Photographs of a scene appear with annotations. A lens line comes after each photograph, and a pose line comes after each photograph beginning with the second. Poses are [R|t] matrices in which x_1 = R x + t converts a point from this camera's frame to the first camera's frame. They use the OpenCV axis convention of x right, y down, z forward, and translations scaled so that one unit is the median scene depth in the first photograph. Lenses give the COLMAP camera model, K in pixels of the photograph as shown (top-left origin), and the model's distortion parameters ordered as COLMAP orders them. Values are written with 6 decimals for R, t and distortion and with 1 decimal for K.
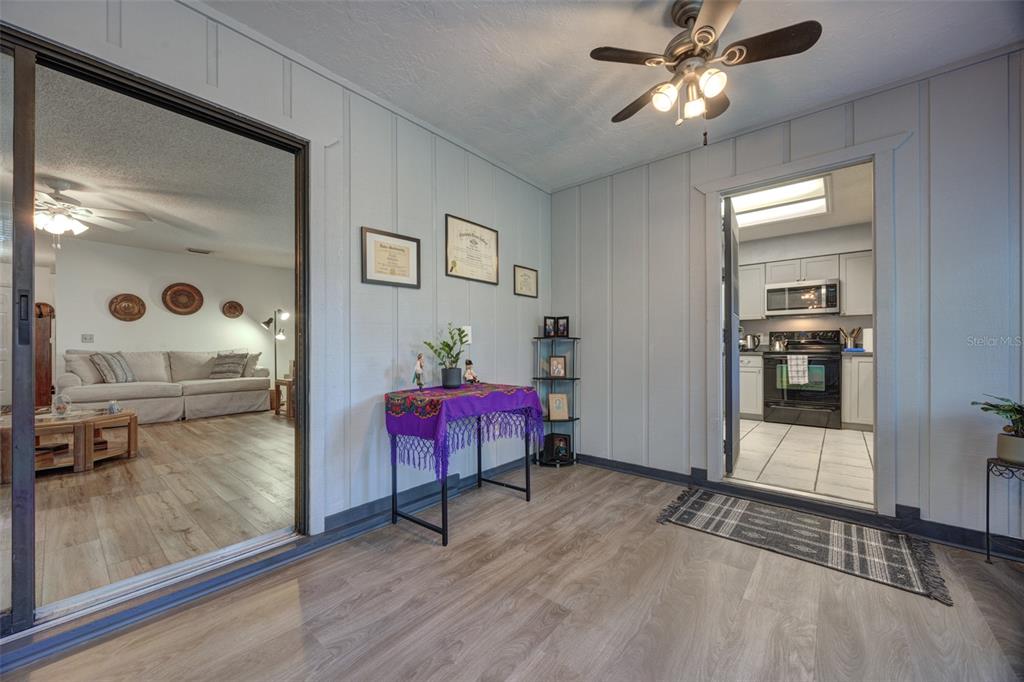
lens RADIAL K [[390.0, 0, 507.7], [0, 390.0, 341.9], [0, 0, 1]] dist [0.001178, 0.000060]
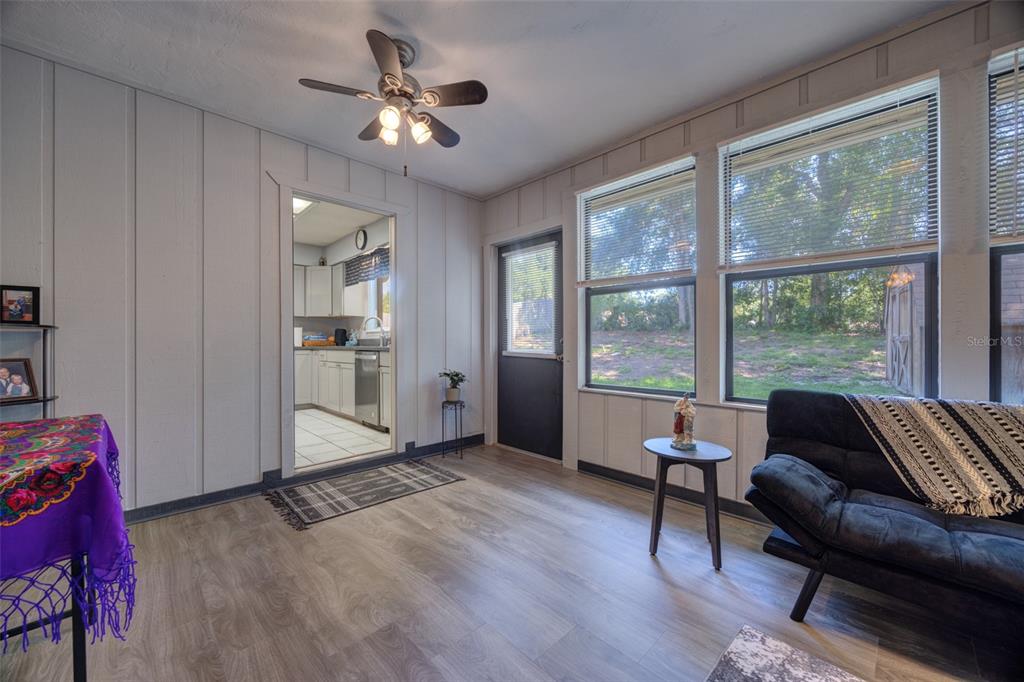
lens RADIAL K [[390.0, 0, 507.7], [0, 390.0, 341.9], [0, 0, 1]] dist [0.001178, 0.000060]
pose [[0.099712, 0.001490, 0.995015, -0.466393], [-0.015096, 0.999886, 0.000016, 0.002999], [-0.994902, -0.015023, 0.099723, 0.395730]]
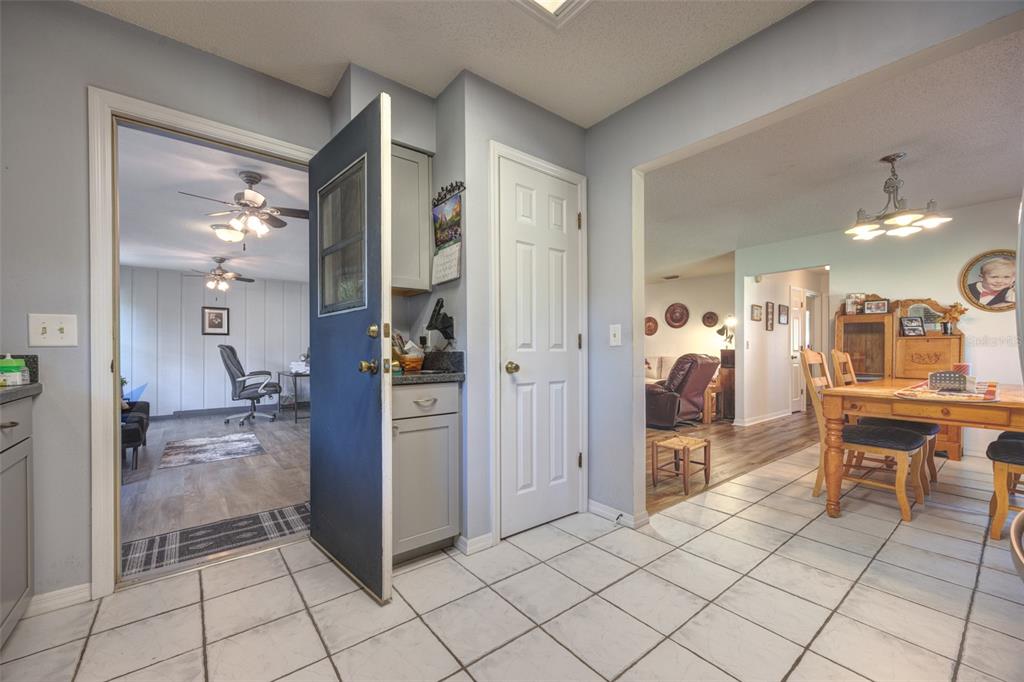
lens RADIAL K [[402.8, 0, 506.7], [0, 402.8, 345.4], [0, 0, 1]] dist [0.001070, 0.000085]
pose [[-0.194614, -0.012579, -0.980799, 1.461446], [0.023120, 0.999581, -0.017407, -0.002862], [0.980607, -0.026064, -0.194241, 1.772943]]
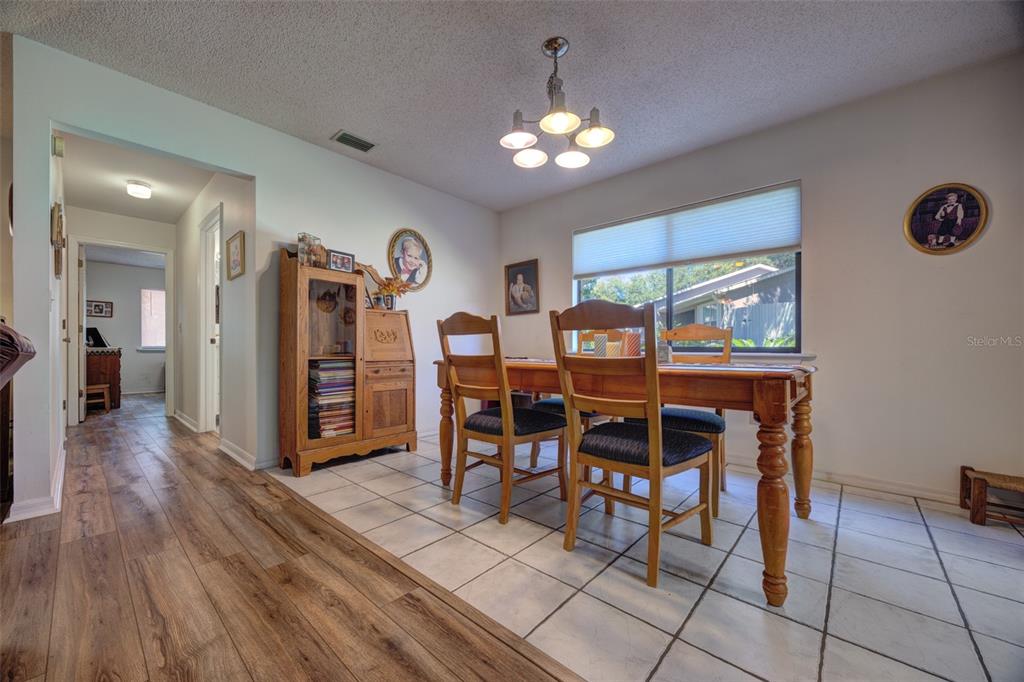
lens RADIAL K [[402.8, 0, 506.7], [0, 402.8, 345.4], [0, 0, 1]] dist [0.001070, 0.000085]
pose [[0.999090, 0.005541, -0.042284, -0.032795], [-0.004912, 0.999876, 0.014957, 0.067579], [0.042362, -0.014736, 0.998994, 1.806253]]
